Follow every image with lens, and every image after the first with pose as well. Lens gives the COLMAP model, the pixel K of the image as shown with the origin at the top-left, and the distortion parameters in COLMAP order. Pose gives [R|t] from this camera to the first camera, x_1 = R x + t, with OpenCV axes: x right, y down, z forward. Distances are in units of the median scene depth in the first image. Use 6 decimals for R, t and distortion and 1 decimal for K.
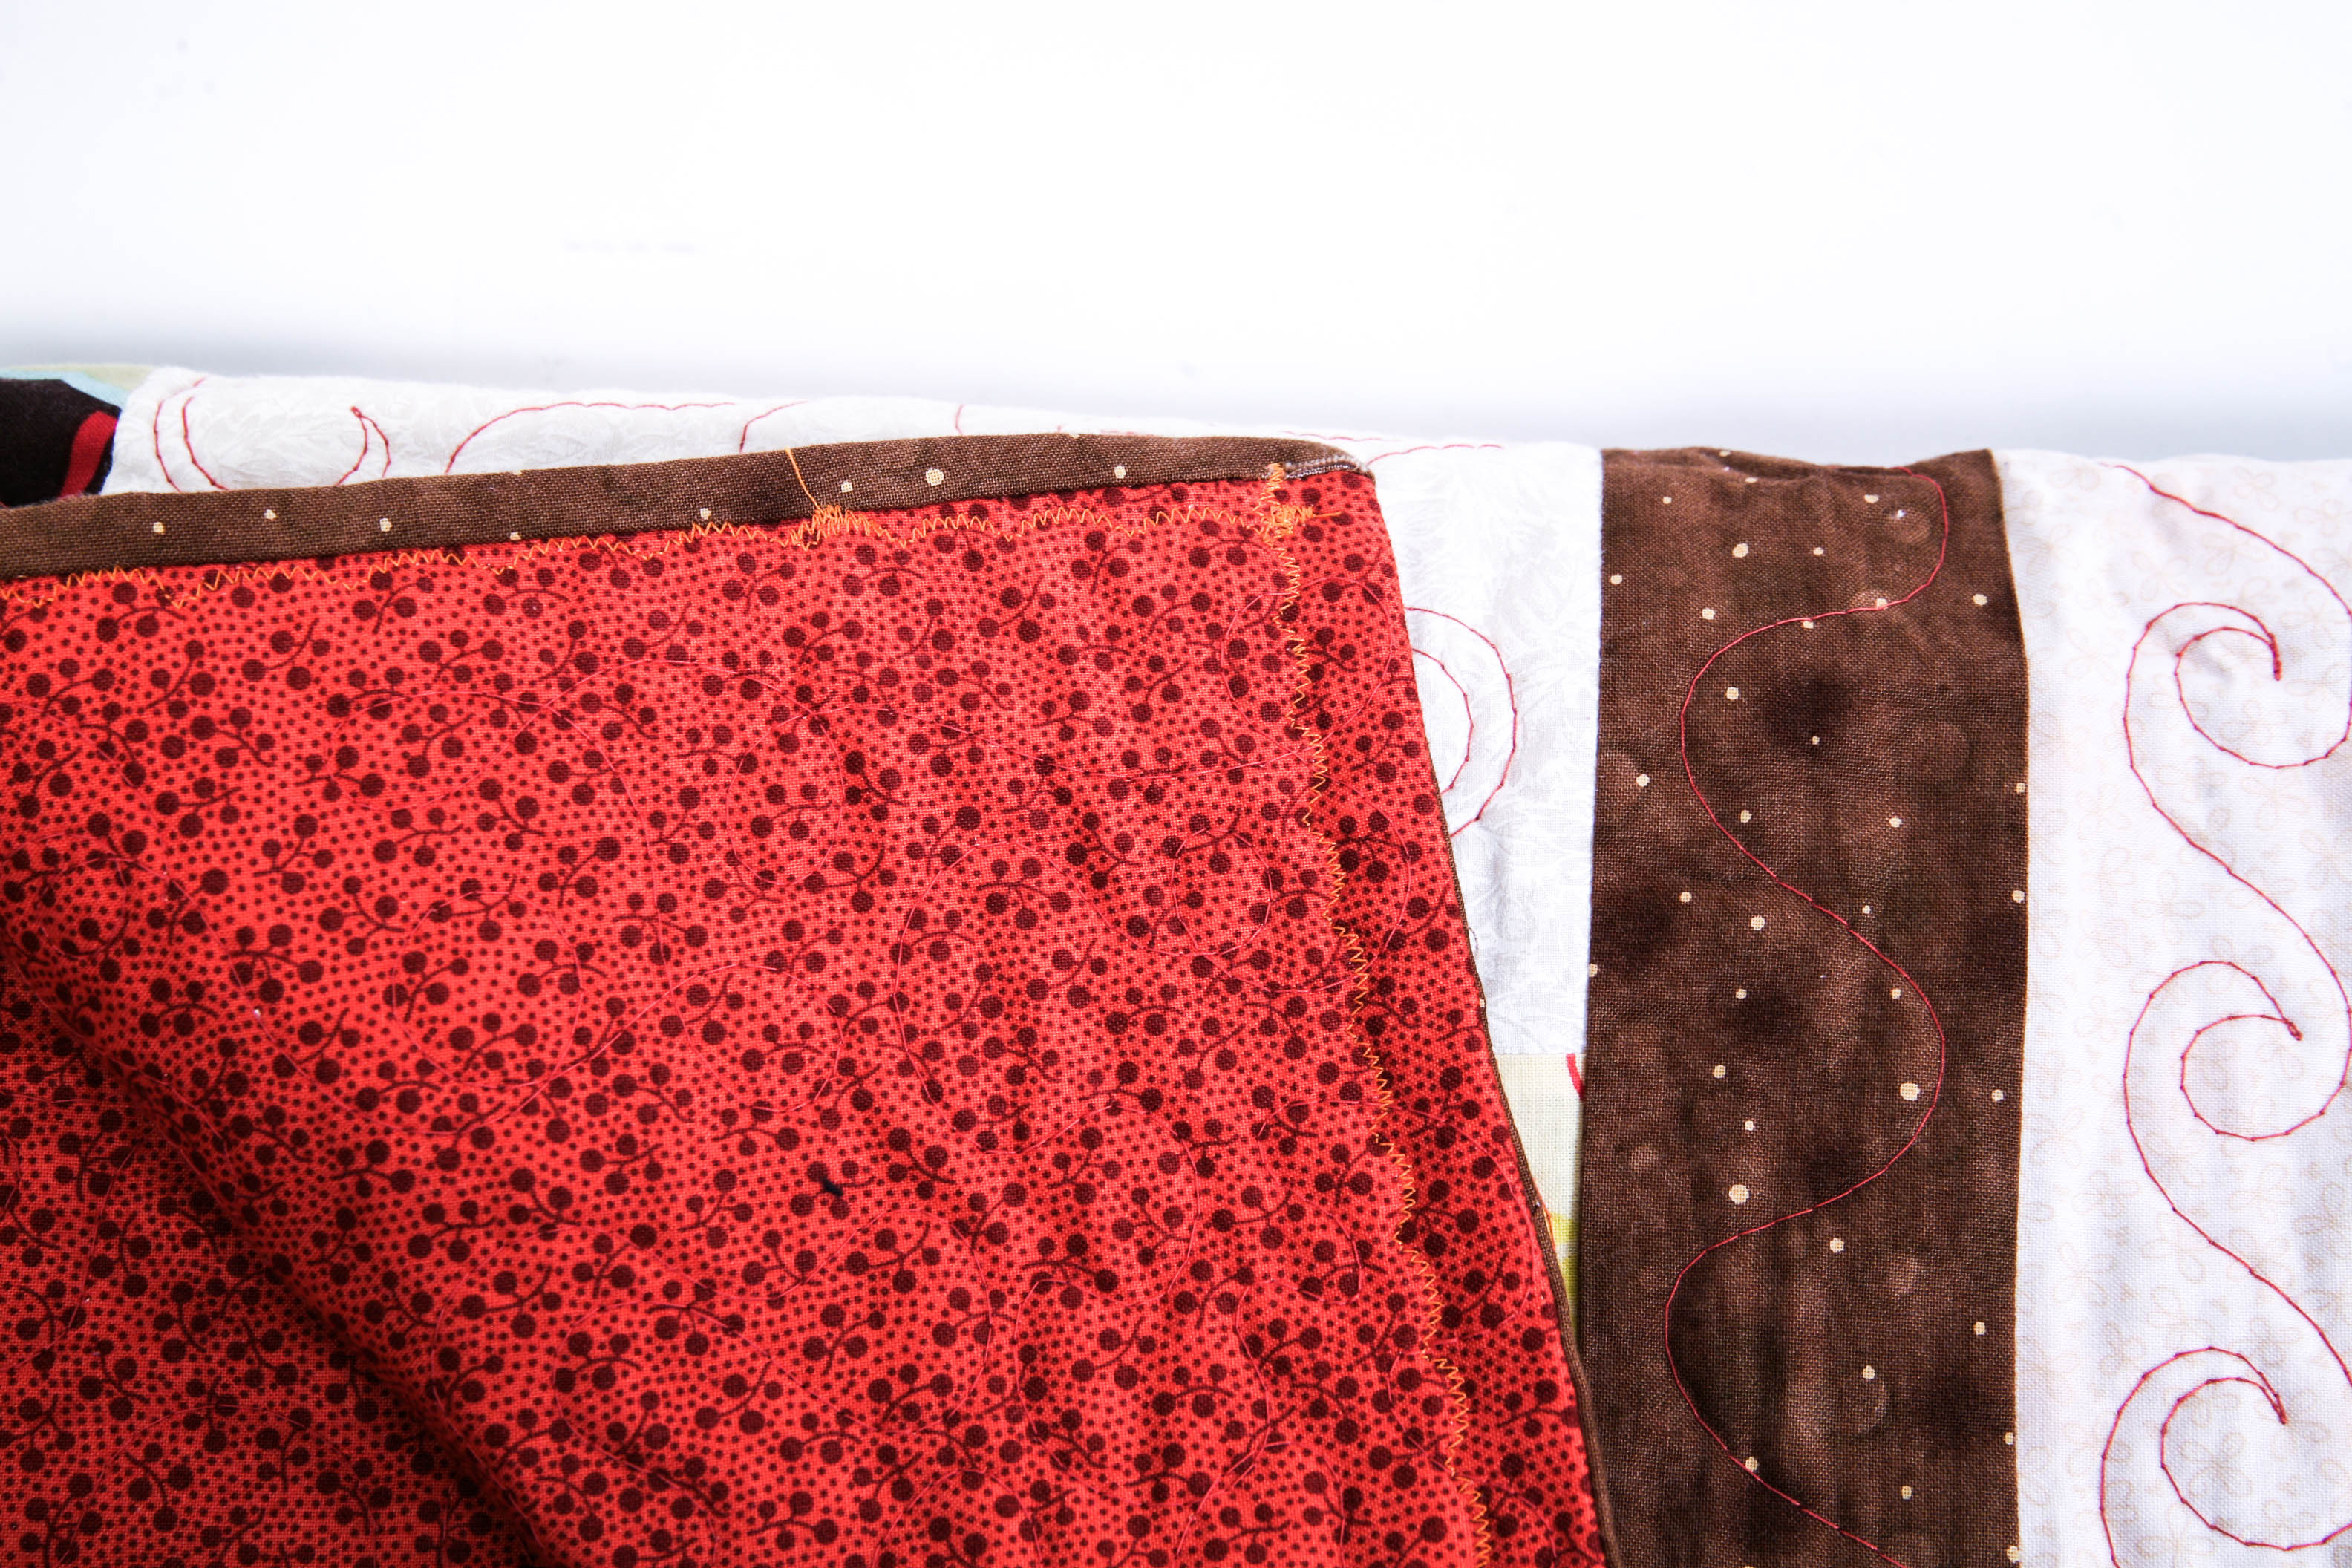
lens RADIAL K [[3196.7, 0, 1180.8], [0, 3196.7, 780.3], [0, 0, 1]] dist [0.017231, 0.000000]
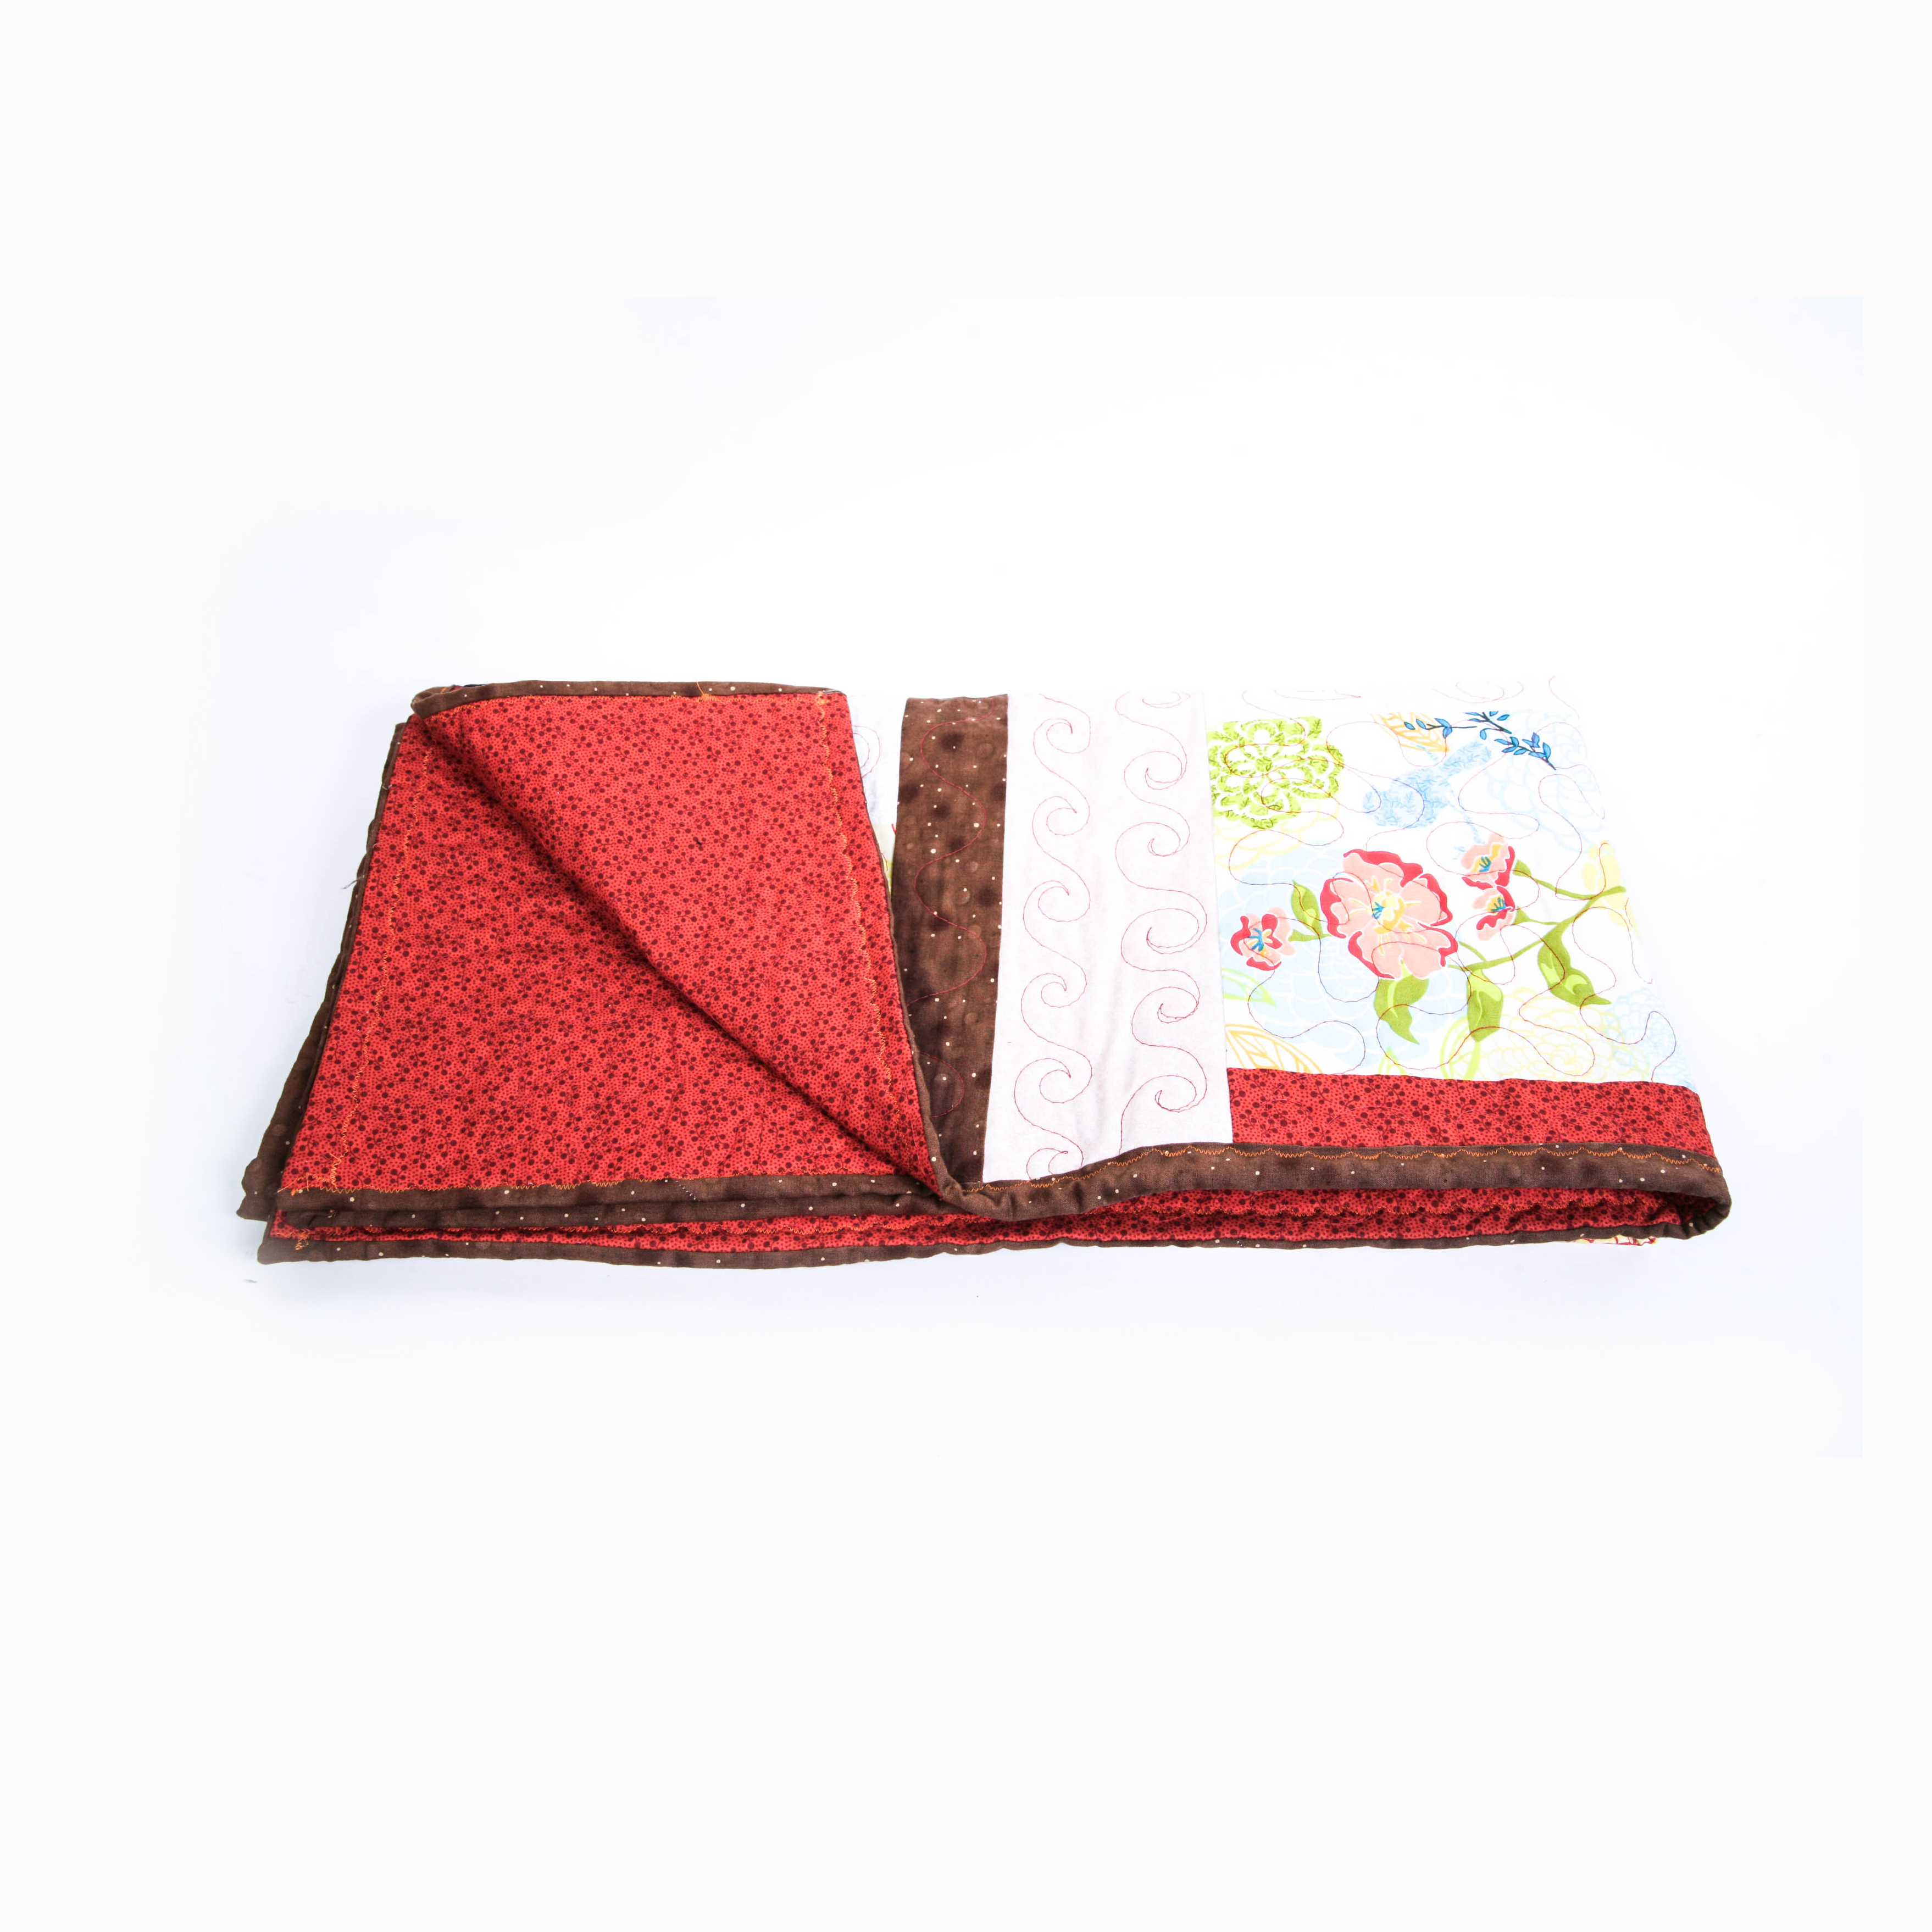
lens RADIAL K [[1424.7, 0, 958.8], [0, 1424.7, 950.7], [0, 0, 1]] dist [-0.083574, 0.002130]
pose [[0.999886, -0.011575, 0.009696, 0.189071], [0.013592, 0.969630, -0.244198, 0.675958], [-0.006575, 0.244302, 0.969677, -0.655078]]
